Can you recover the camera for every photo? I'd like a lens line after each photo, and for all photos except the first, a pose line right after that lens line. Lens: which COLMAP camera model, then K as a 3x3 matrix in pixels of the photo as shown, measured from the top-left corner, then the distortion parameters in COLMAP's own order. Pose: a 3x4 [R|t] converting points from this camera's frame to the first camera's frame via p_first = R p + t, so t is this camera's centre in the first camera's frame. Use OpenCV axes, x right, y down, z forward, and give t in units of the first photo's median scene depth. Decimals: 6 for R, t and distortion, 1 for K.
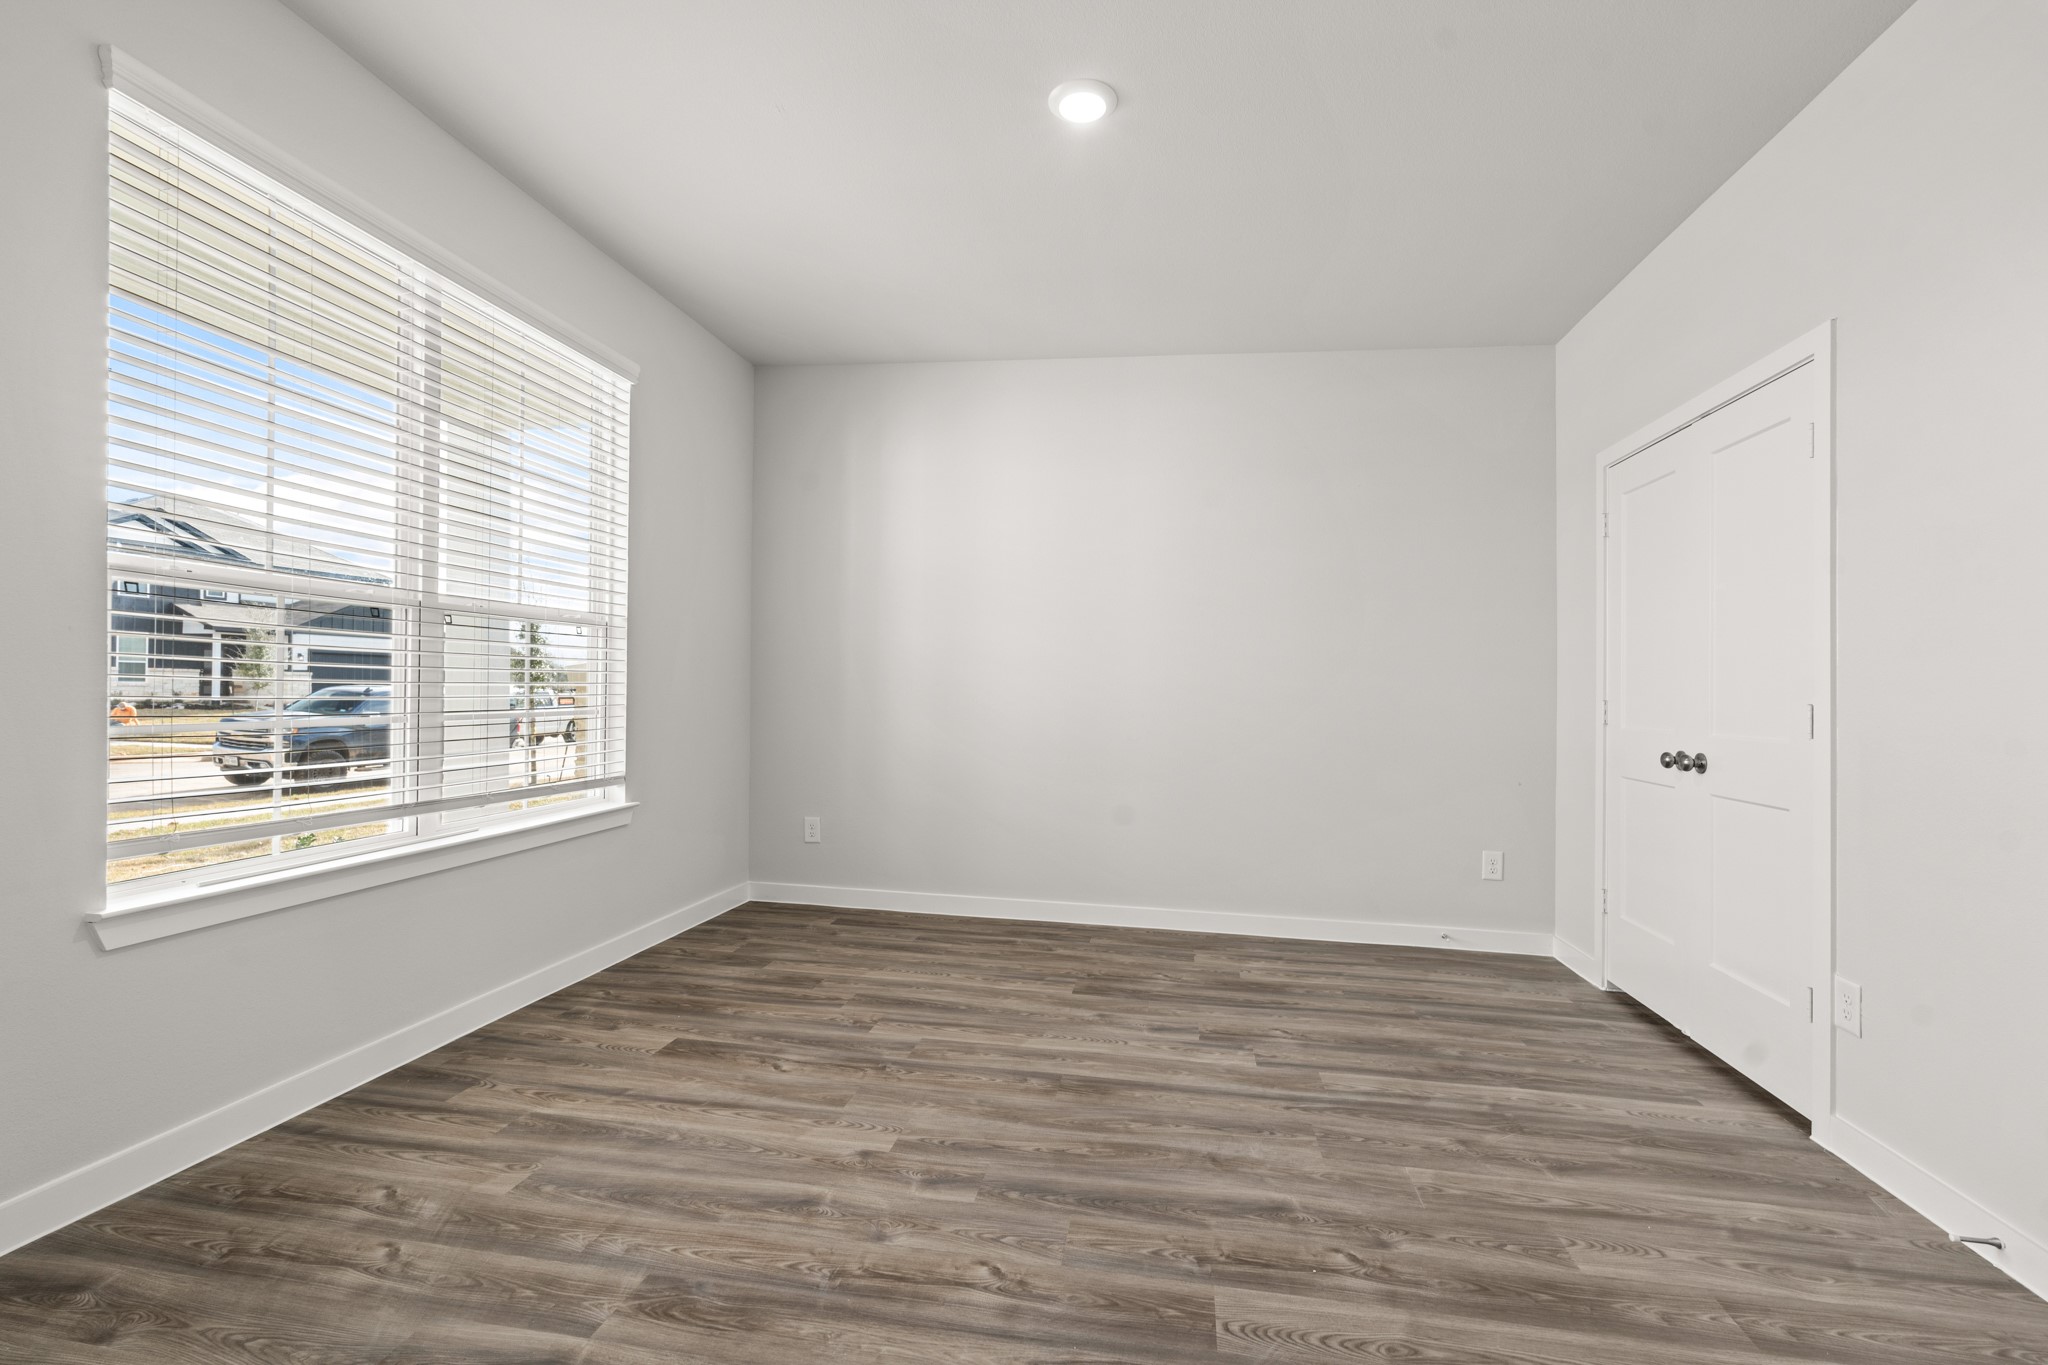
lens RADIAL K [[927.3, 0, 1010.2], [0, 927.3, 685.8], [0, 0, 1]] dist [0.000259, 0.000346]
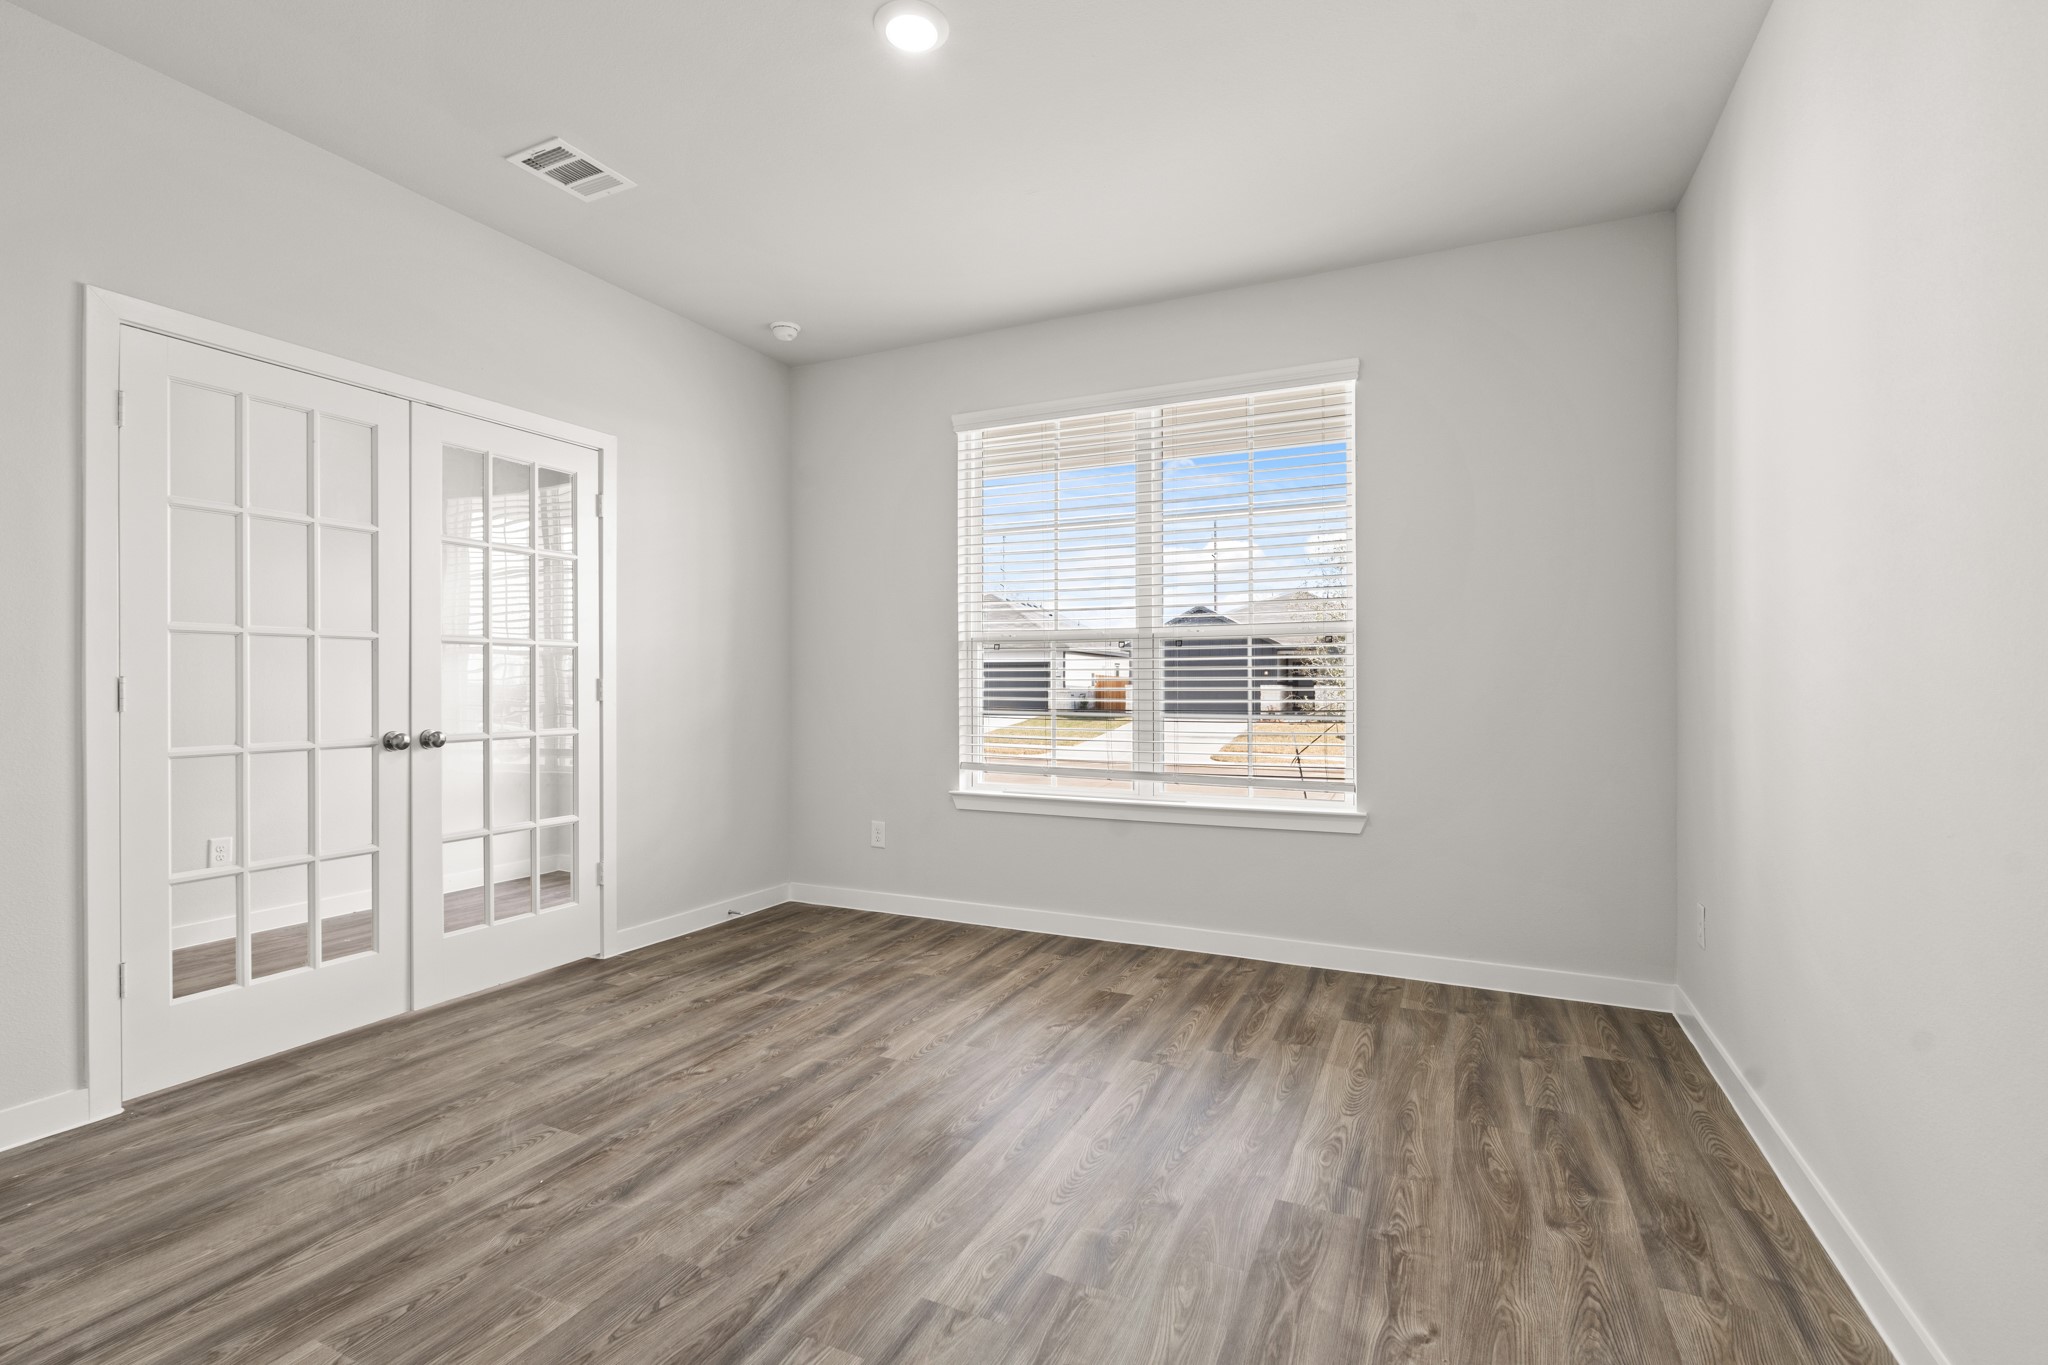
lens RADIAL K [[927.3, 0, 1010.2], [0, 927.3, 685.8], [0, 0, 1]] dist [0.000259, 0.000346]
pose [[-0.268154, -0.022886, -0.963104, 1.053634], [-0.004021, 0.999736, -0.022636, 0.025742], [0.963368, -0.002197, -0.268175, 1.516492]]
